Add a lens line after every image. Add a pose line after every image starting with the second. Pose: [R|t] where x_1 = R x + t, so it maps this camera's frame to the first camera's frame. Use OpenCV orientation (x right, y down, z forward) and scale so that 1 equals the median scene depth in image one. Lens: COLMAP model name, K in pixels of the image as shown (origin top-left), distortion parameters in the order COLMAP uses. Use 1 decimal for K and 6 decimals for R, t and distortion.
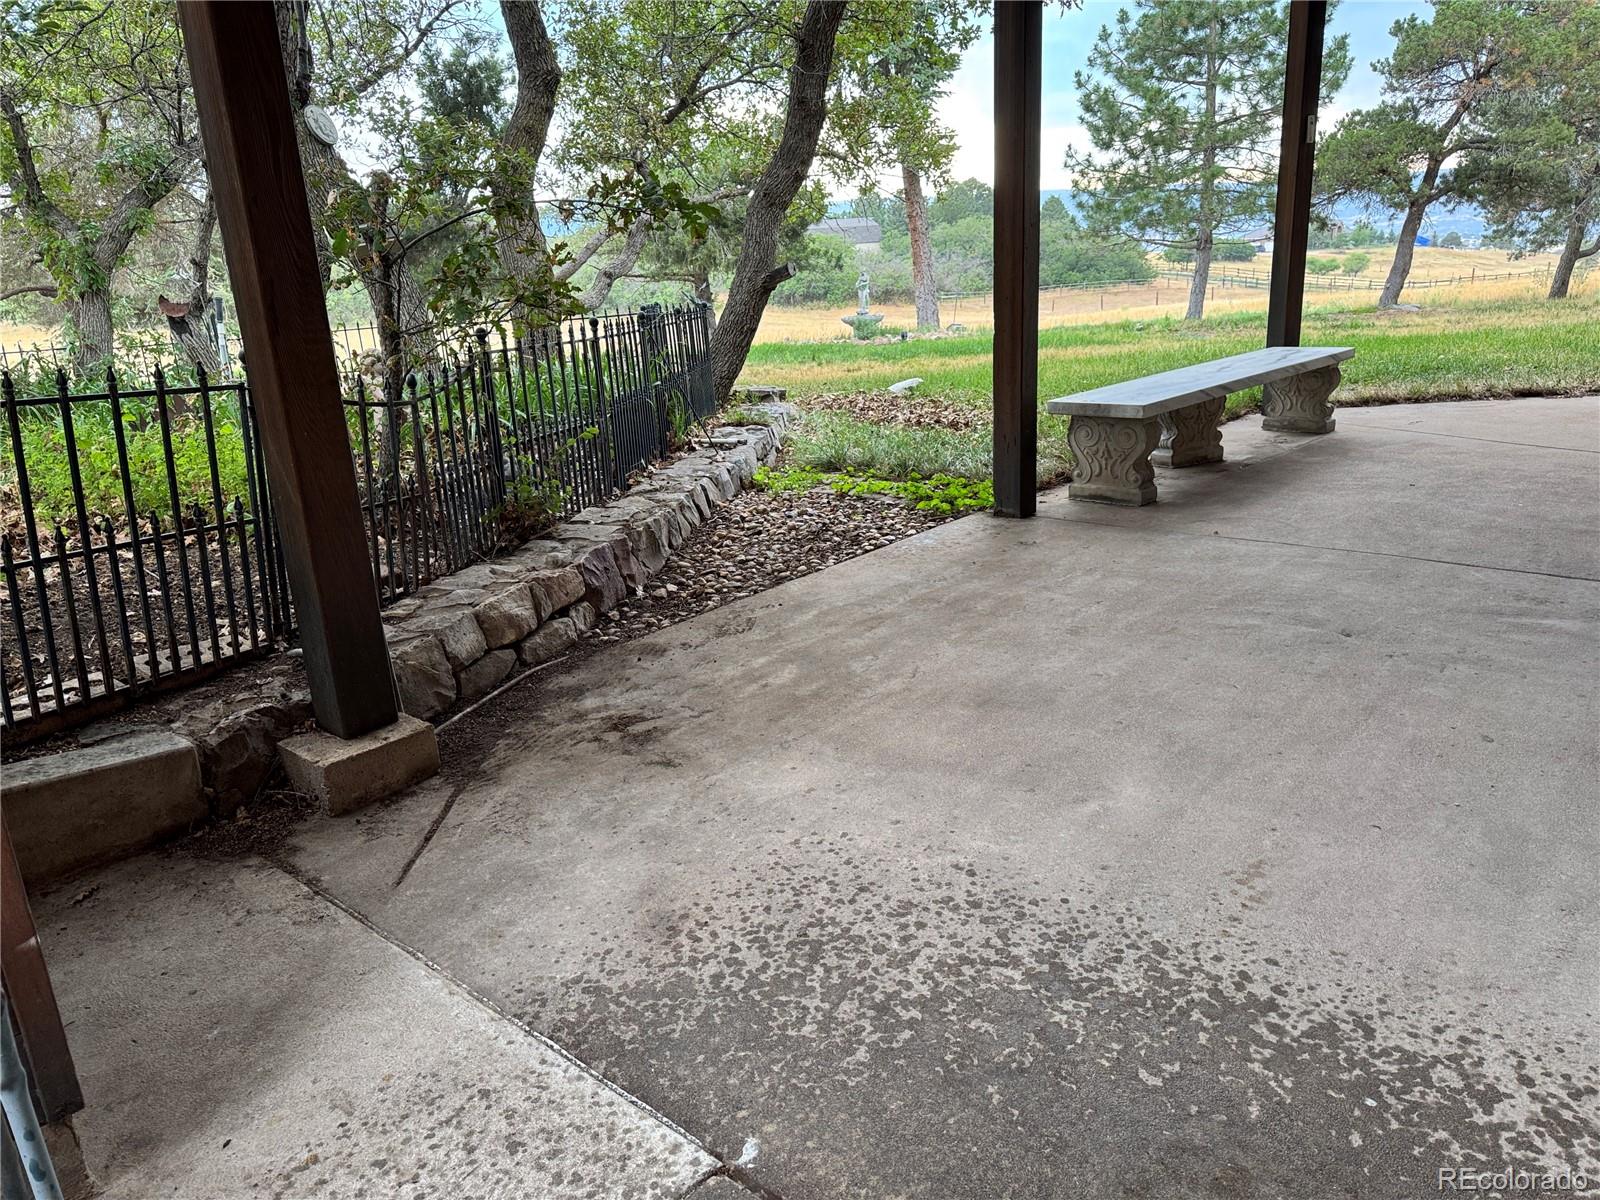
lens RADIAL K [[1128.7, 0, 795.2], [0, 1128.7, 597.8], [0, 0, 1]] dist [0.005791, -0.003072]
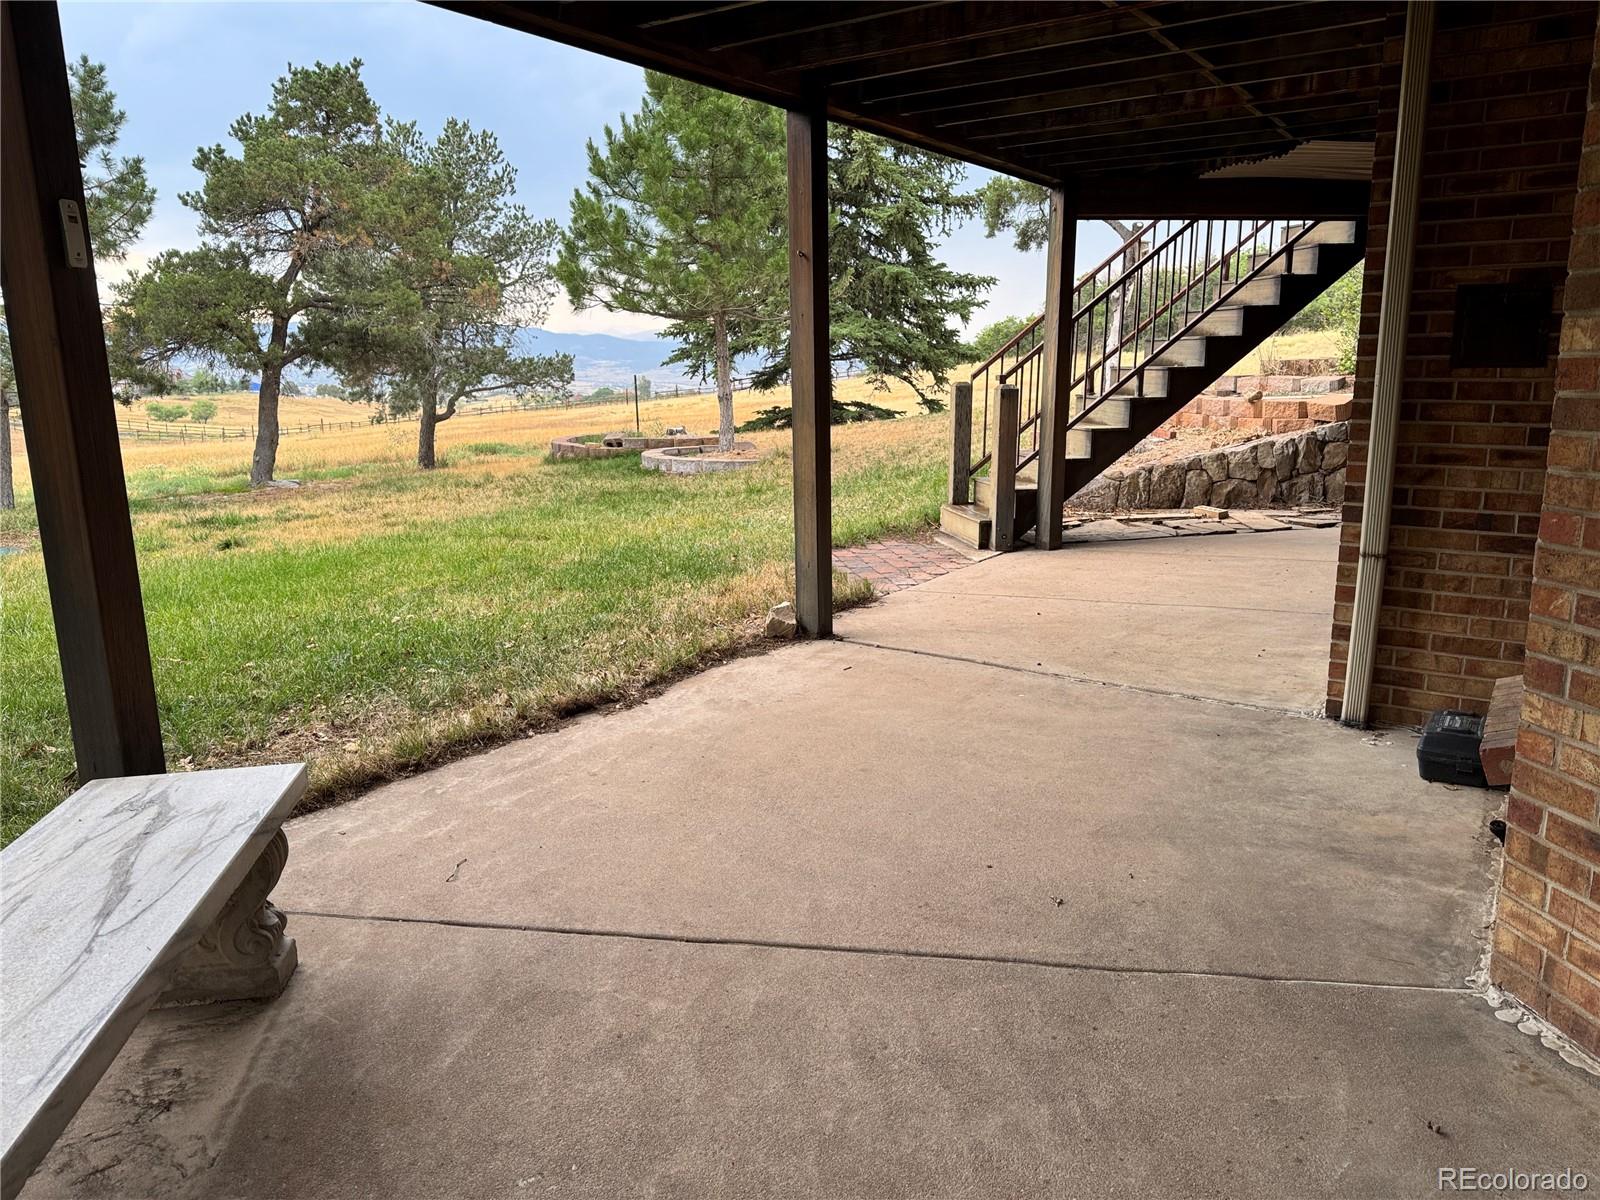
lens RADIAL K [[1128.7, 0, 796.5], [0, 1128.7, 604.5], [0, 0, 1]] dist [0.005791, -0.003072]
pose [[0.604483, -0.128770, 0.786142, 0.097806], [0.218666, 0.975764, -0.008307, -0.079476], [-0.766019, 0.176924, 0.617990, 0.203565]]
